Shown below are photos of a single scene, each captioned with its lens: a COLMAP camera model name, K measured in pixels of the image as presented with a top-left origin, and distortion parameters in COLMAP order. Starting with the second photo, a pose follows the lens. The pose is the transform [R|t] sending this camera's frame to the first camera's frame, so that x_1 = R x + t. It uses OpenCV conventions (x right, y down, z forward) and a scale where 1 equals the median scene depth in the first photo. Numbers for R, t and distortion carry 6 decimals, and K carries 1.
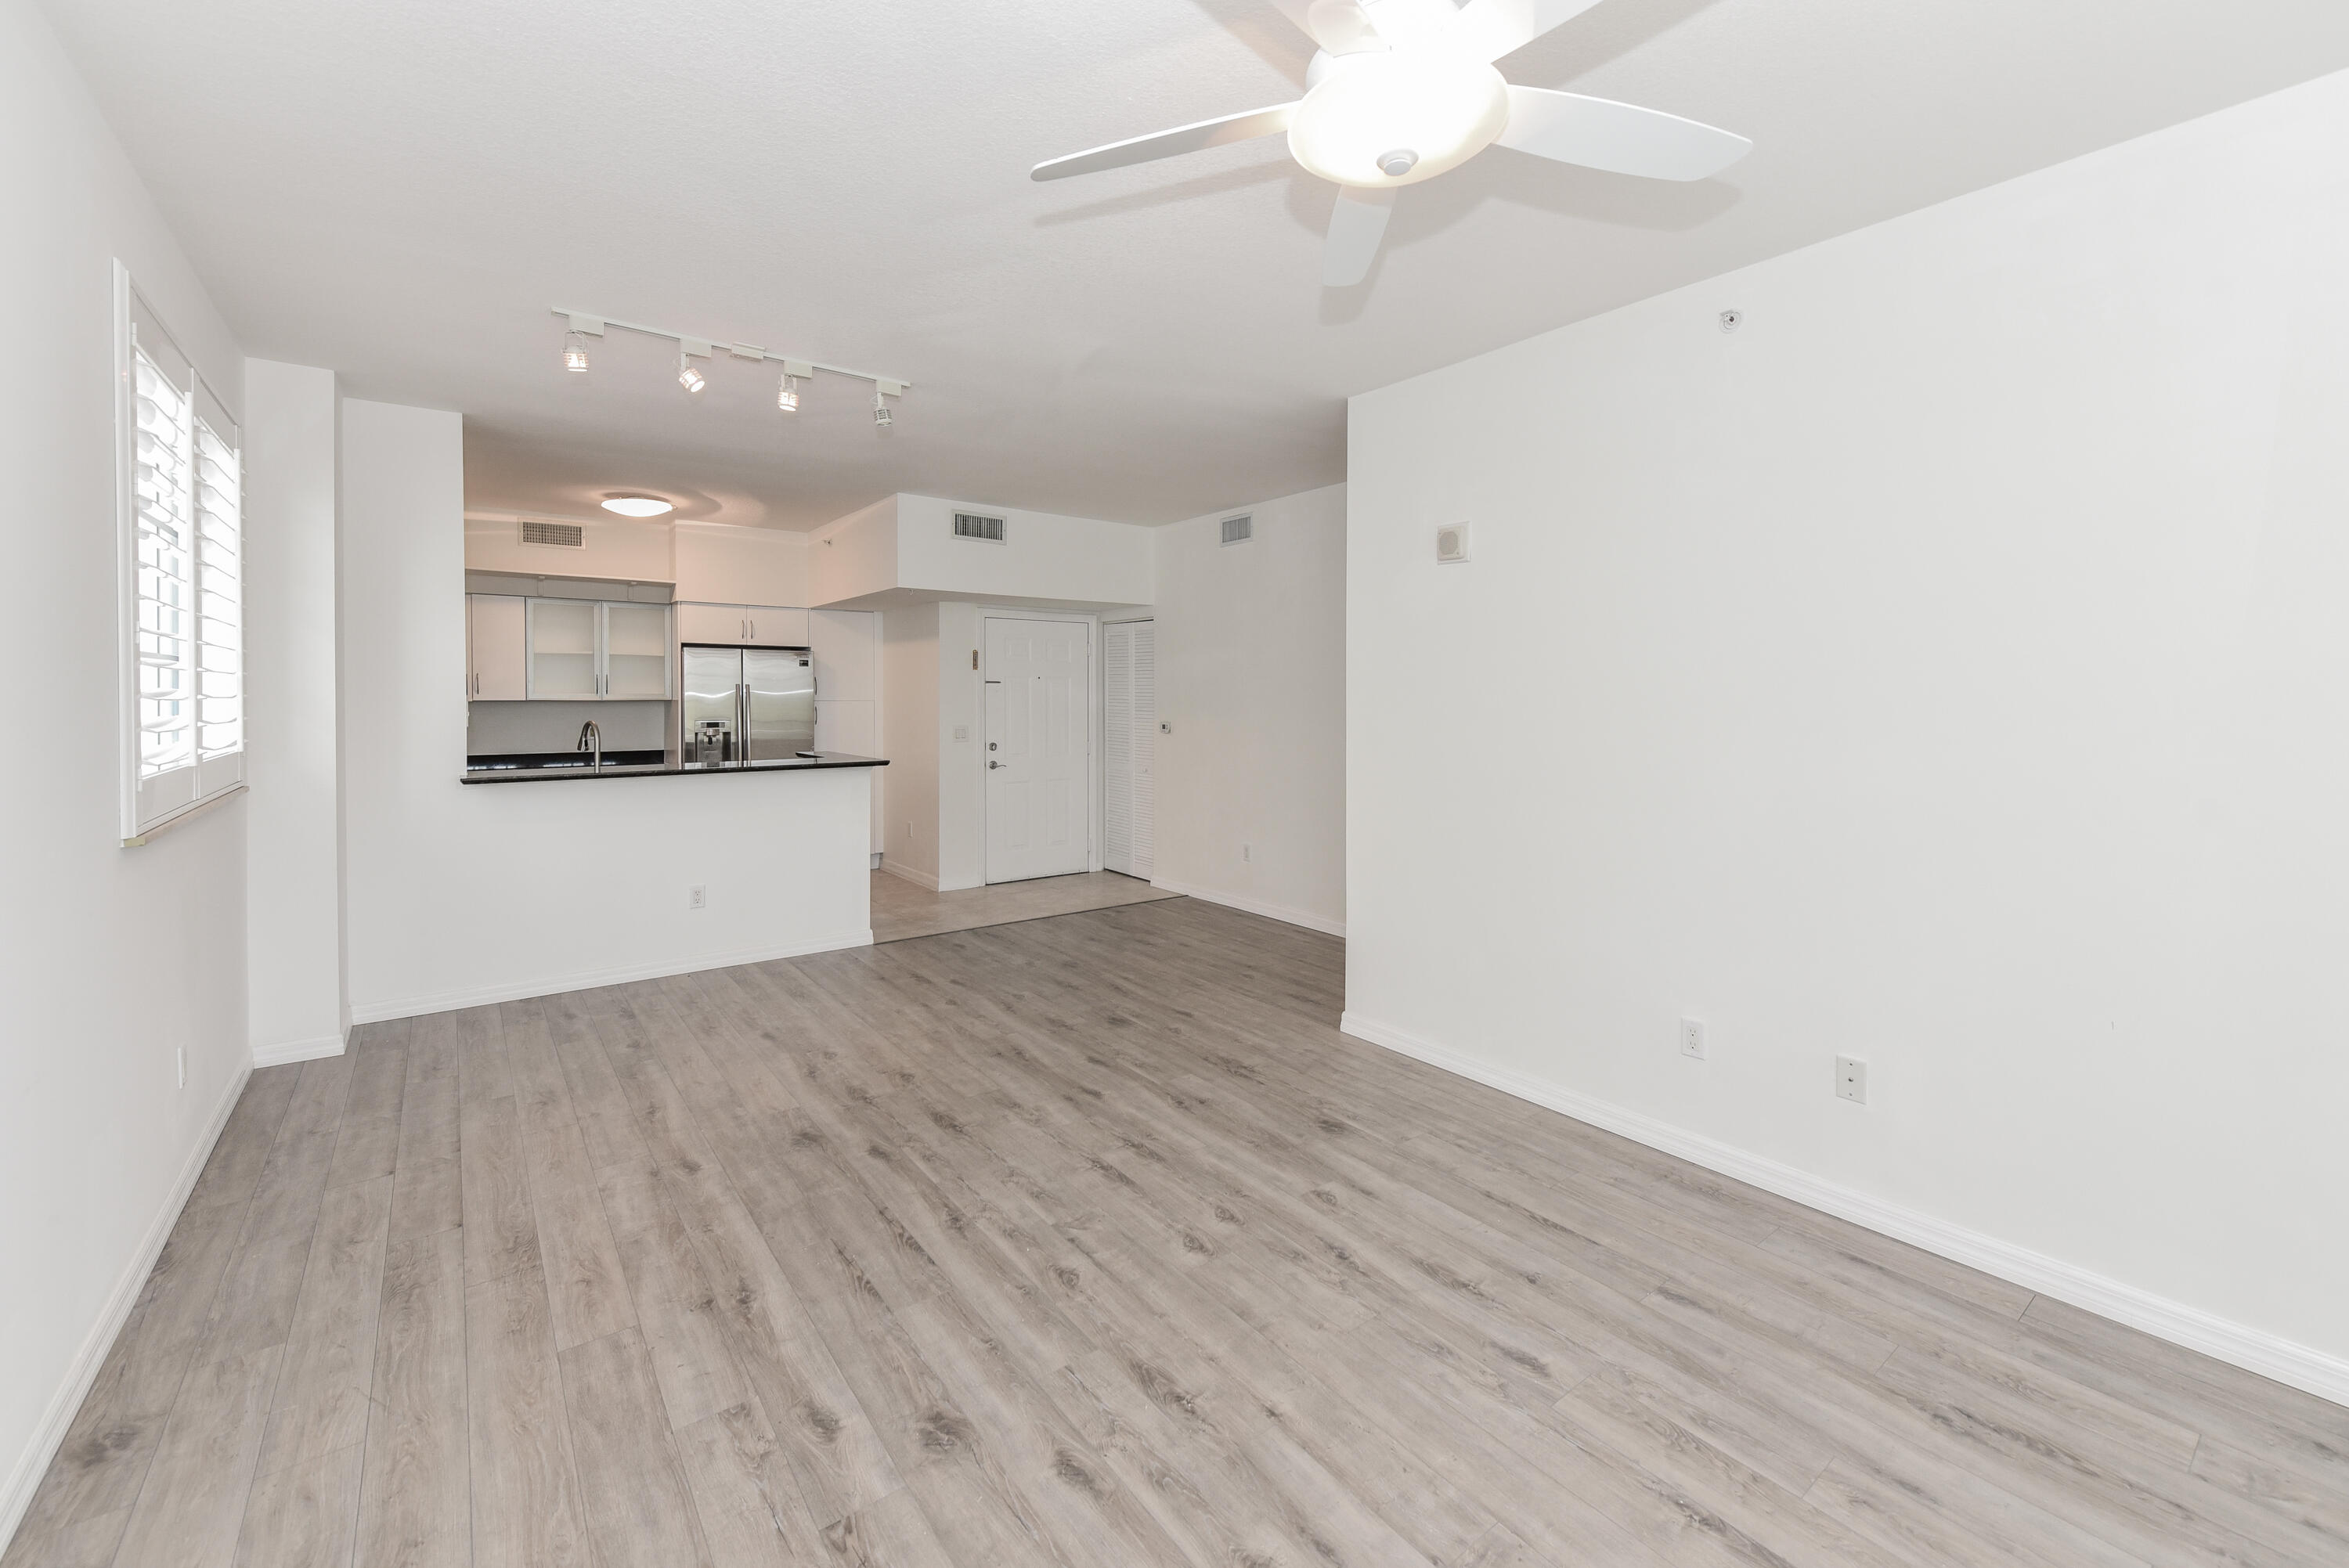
lens RADIAL K [[977.0, 0, 1250.7], [0, 977.0, 701.7], [0, 0, 1]] dist [0.003551, 0.000067]
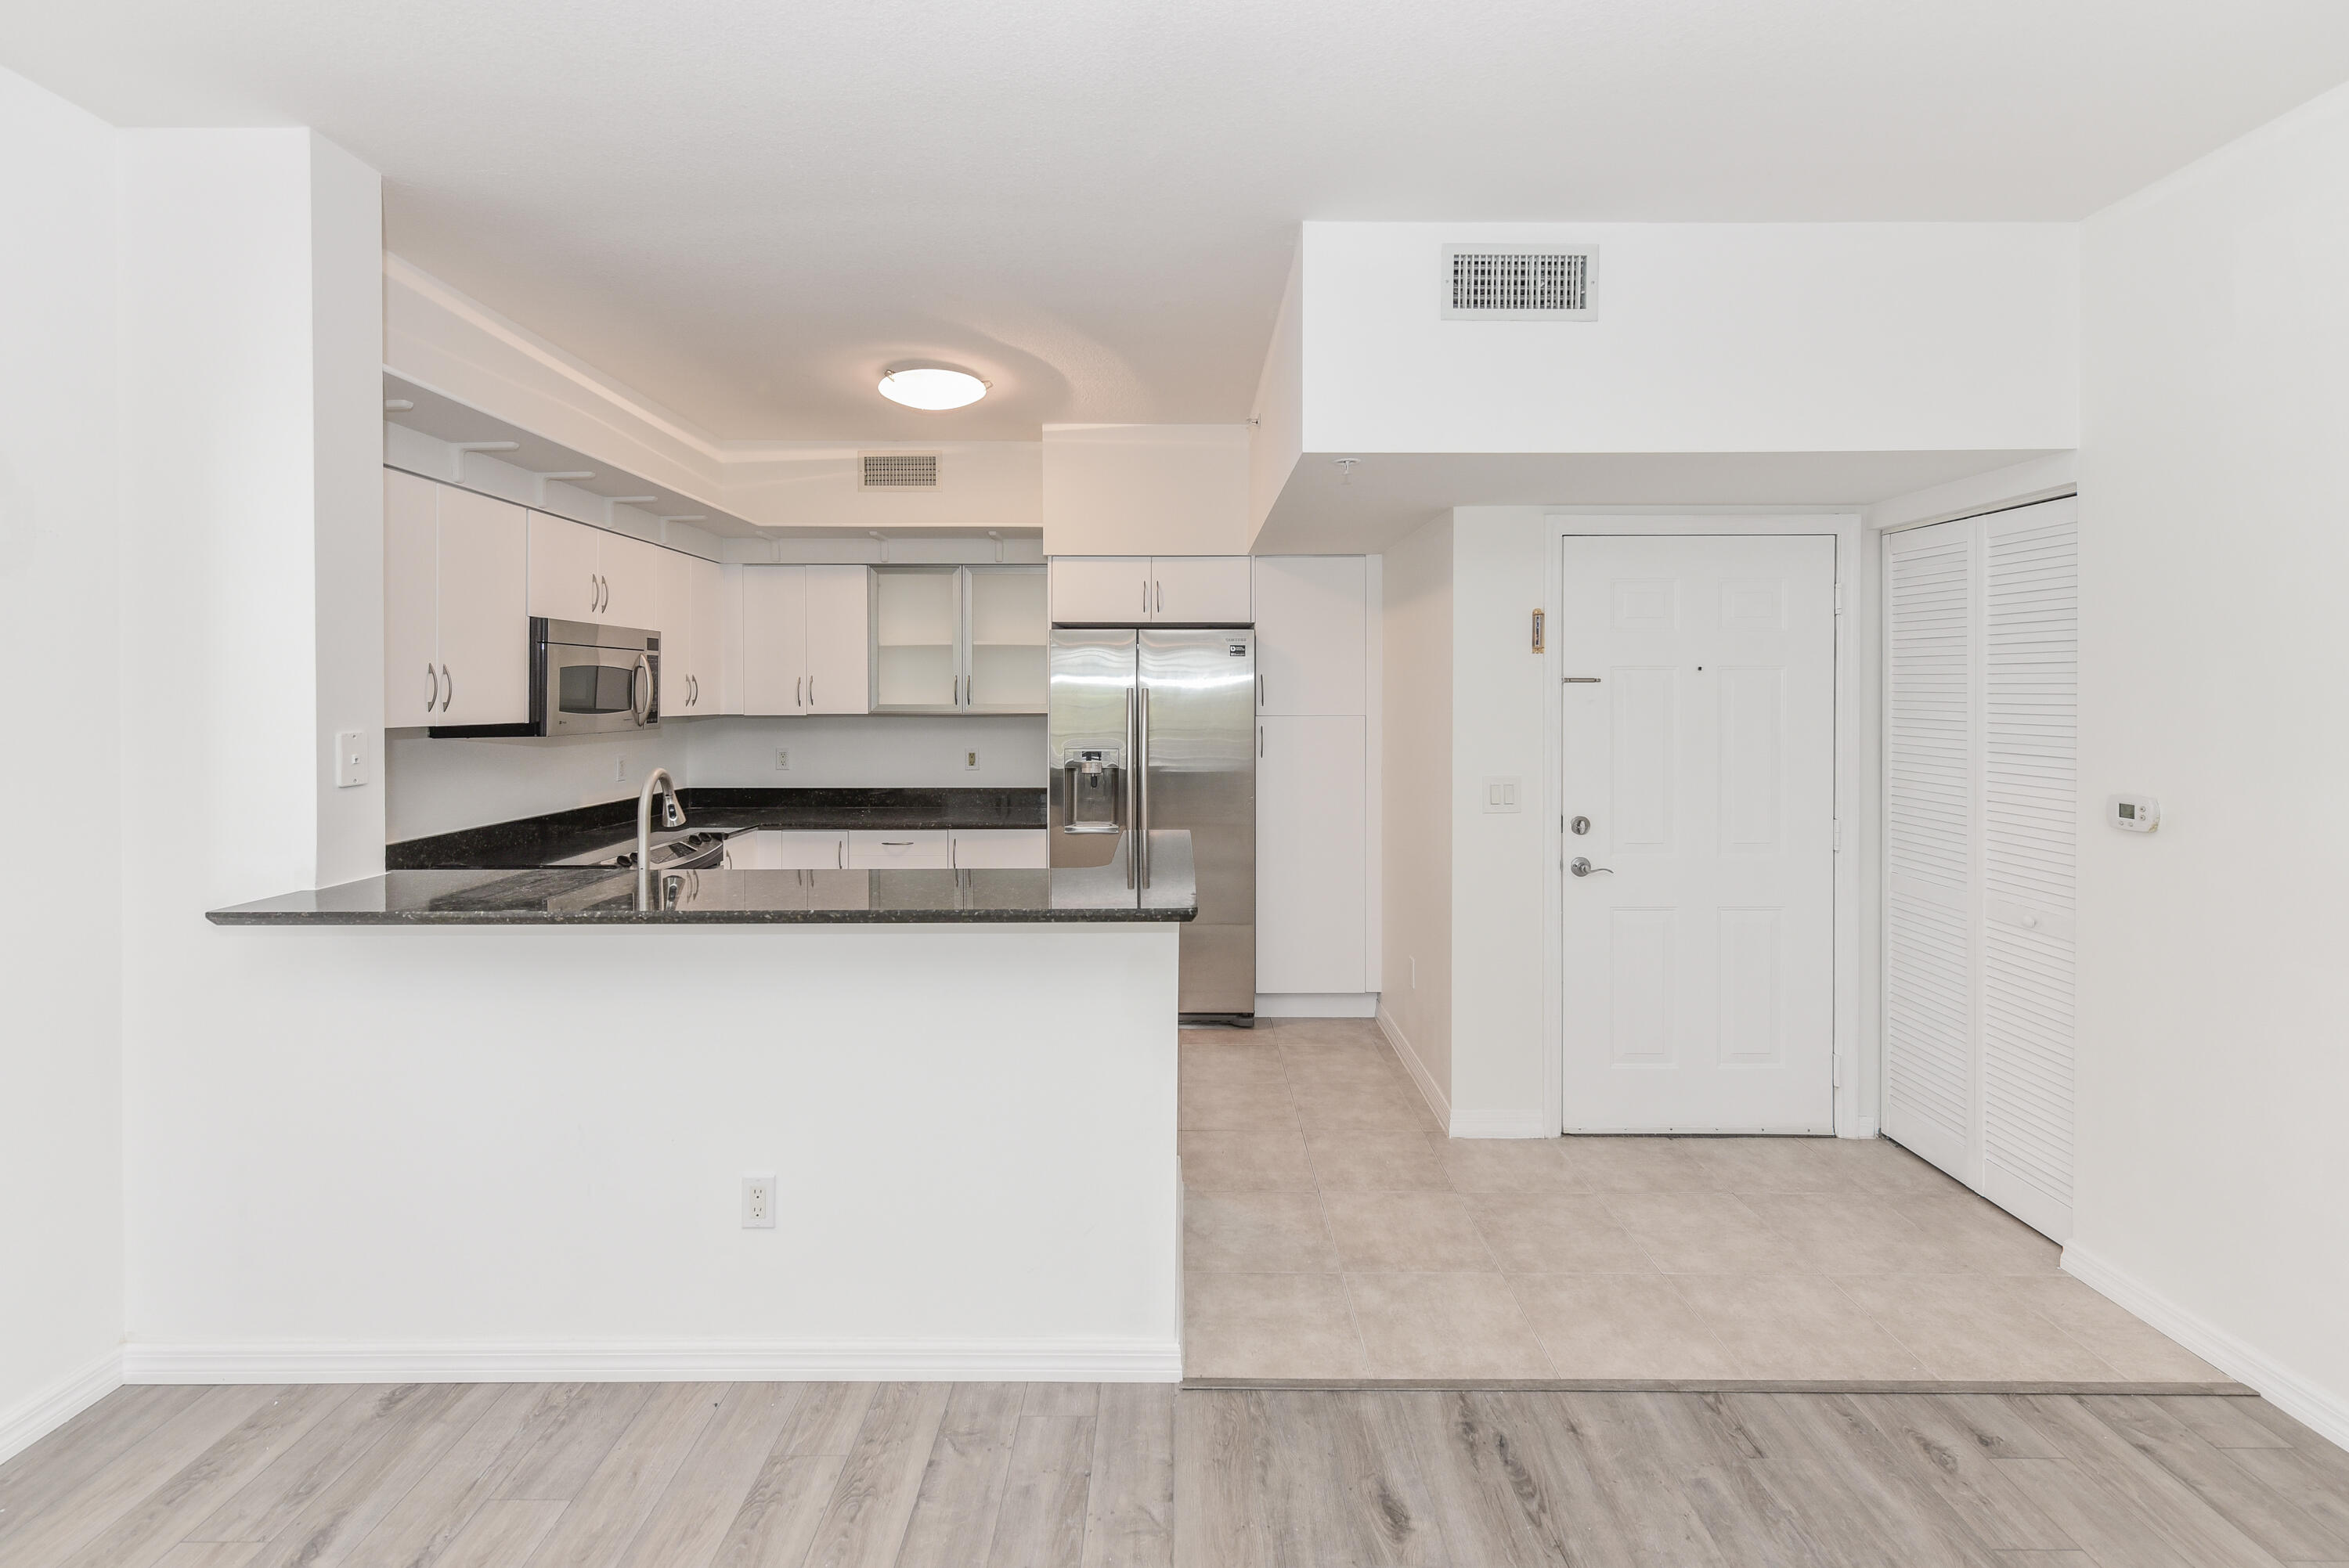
lens RADIAL K [[1019.5, 0, 1180.7], [0, 1019.5, 697.6], [0, 0, 1]] dist [0.001516, -0.000502]
pose [[0.763465, 0.000094, -0.645850, -0.228477], [-0.005177, 0.999969, -0.005974, -0.018704], [0.645829, 0.007905, 0.763441, 1.169602]]
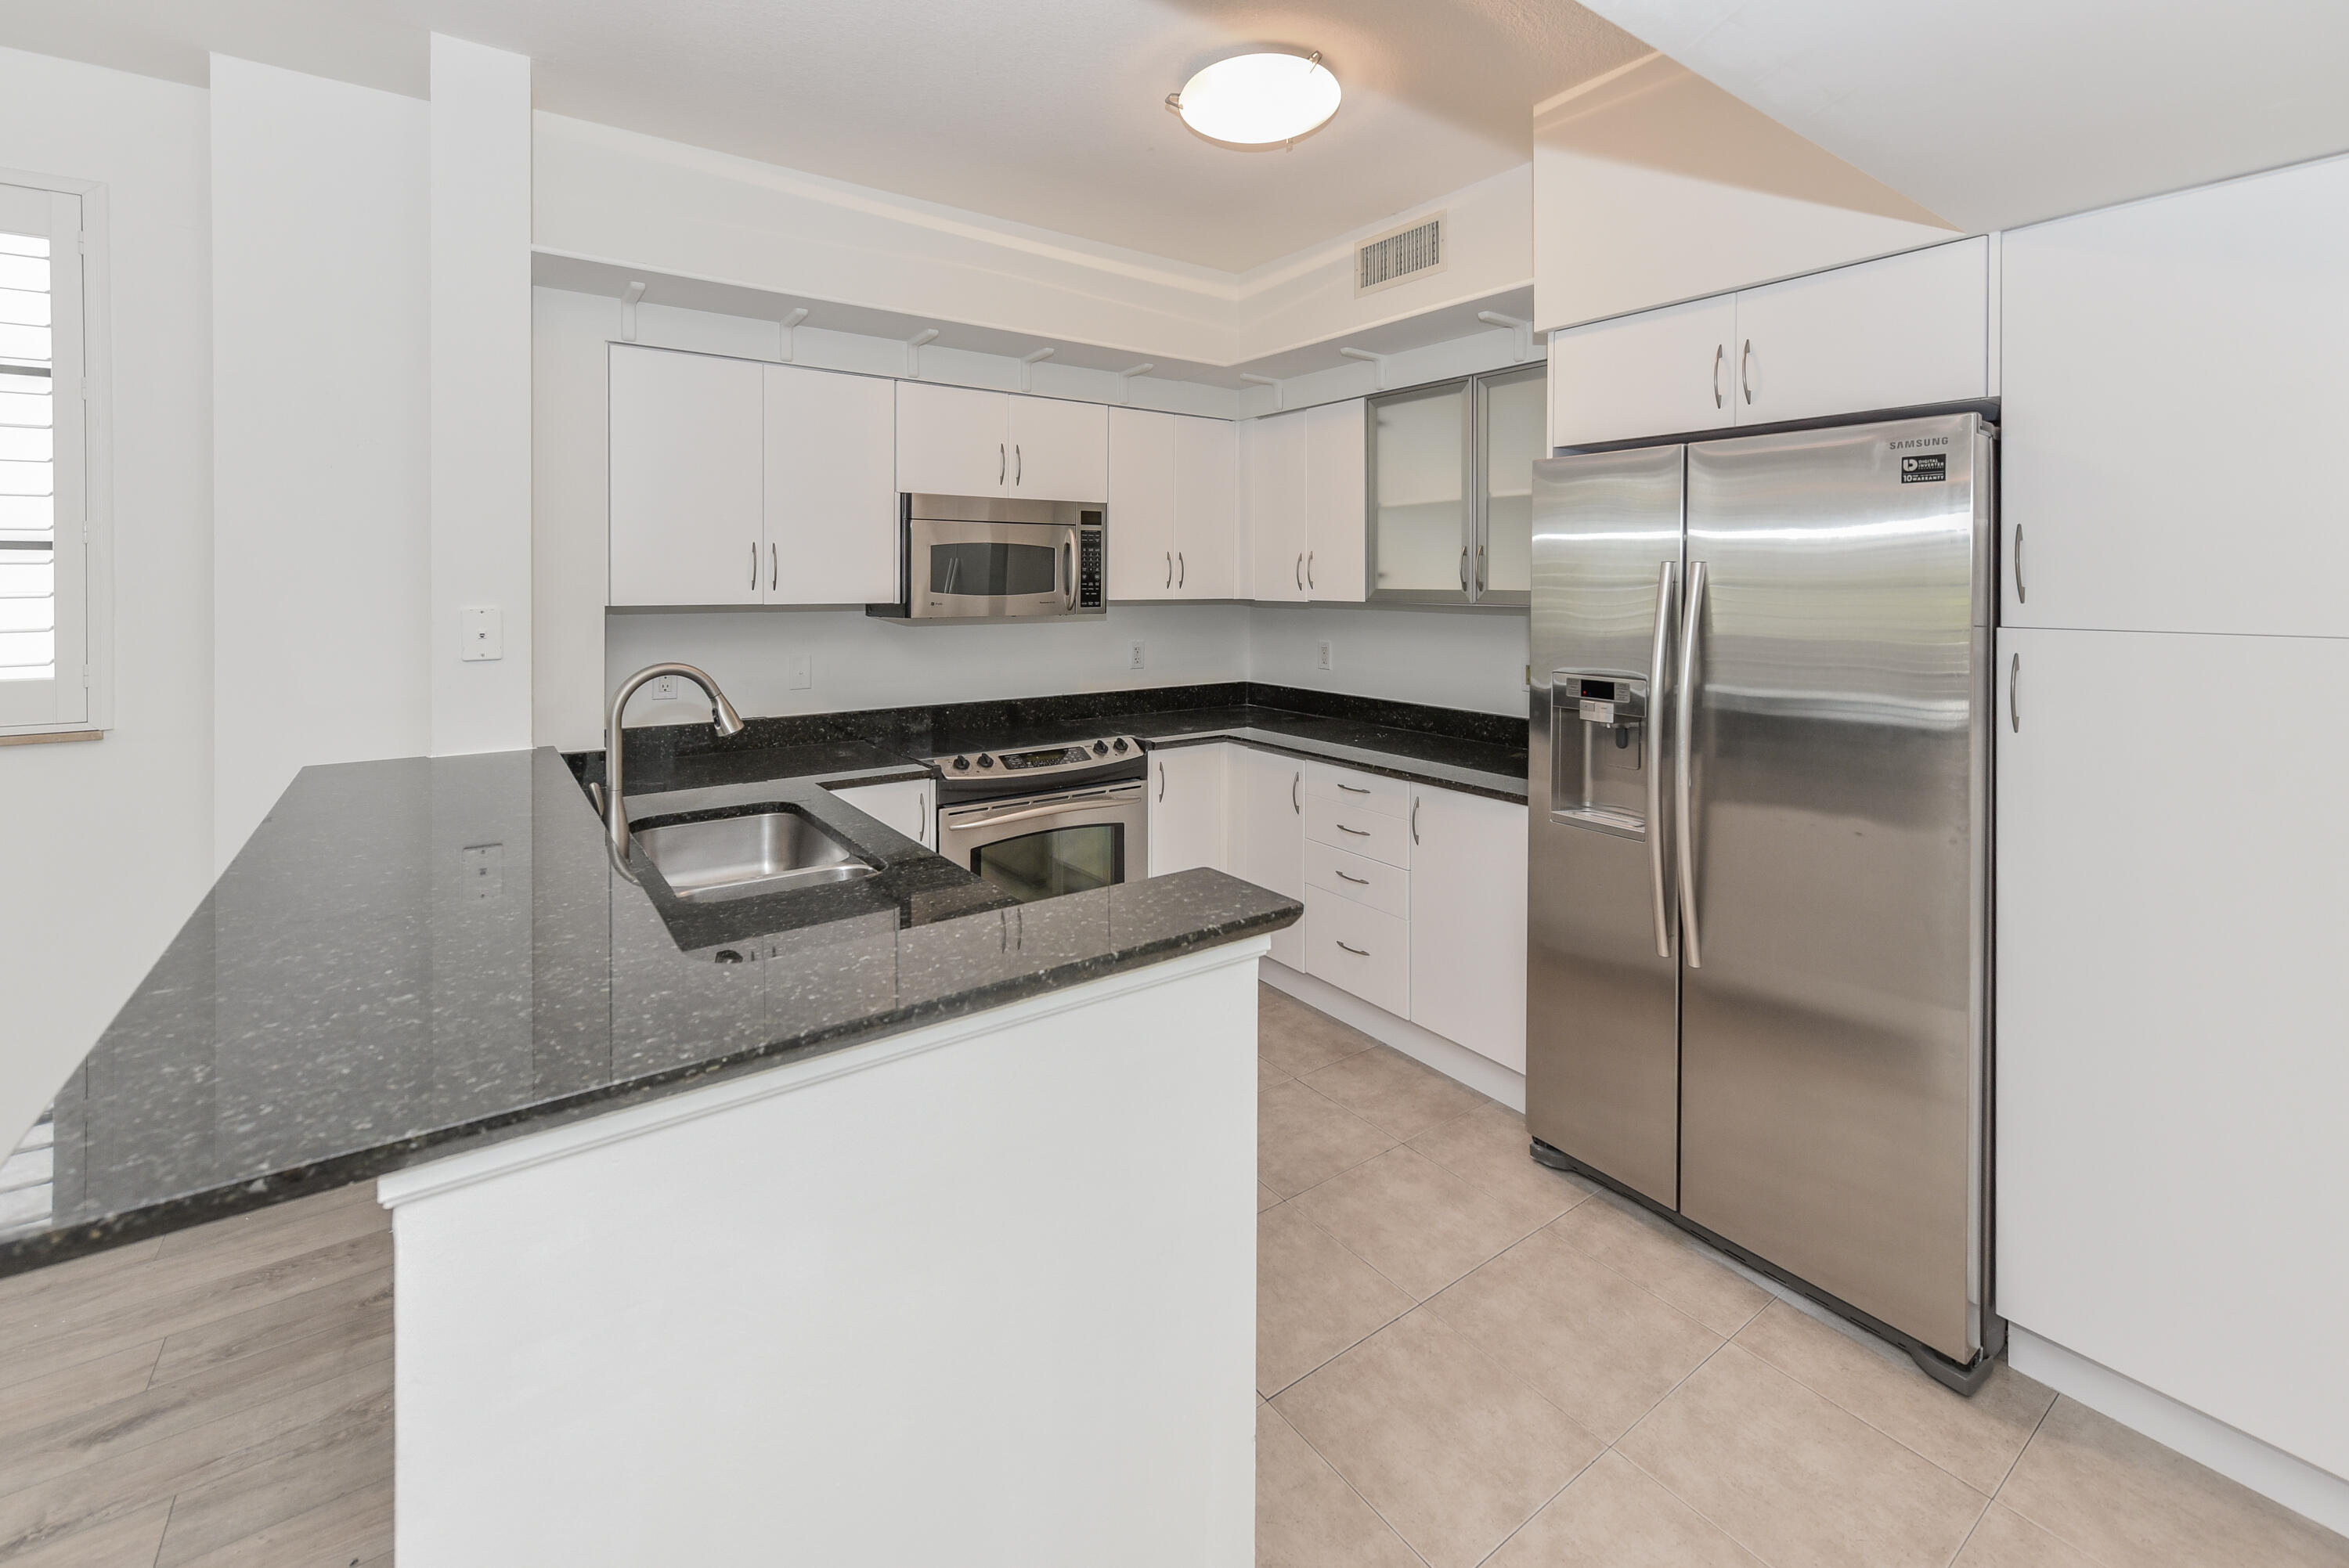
lens RADIAL K [[1001.0, 0, 1192.6], [0, 1001.0, 585.0], [0, 0, 1]] dist [-0.000536, -0.000123]
pose [[-0.084338, 0.004197, -0.996428, -0.445621], [-0.011694, 0.999918, 0.005201, -0.022091], [0.996369, 0.012090, -0.084282, 1.865685]]
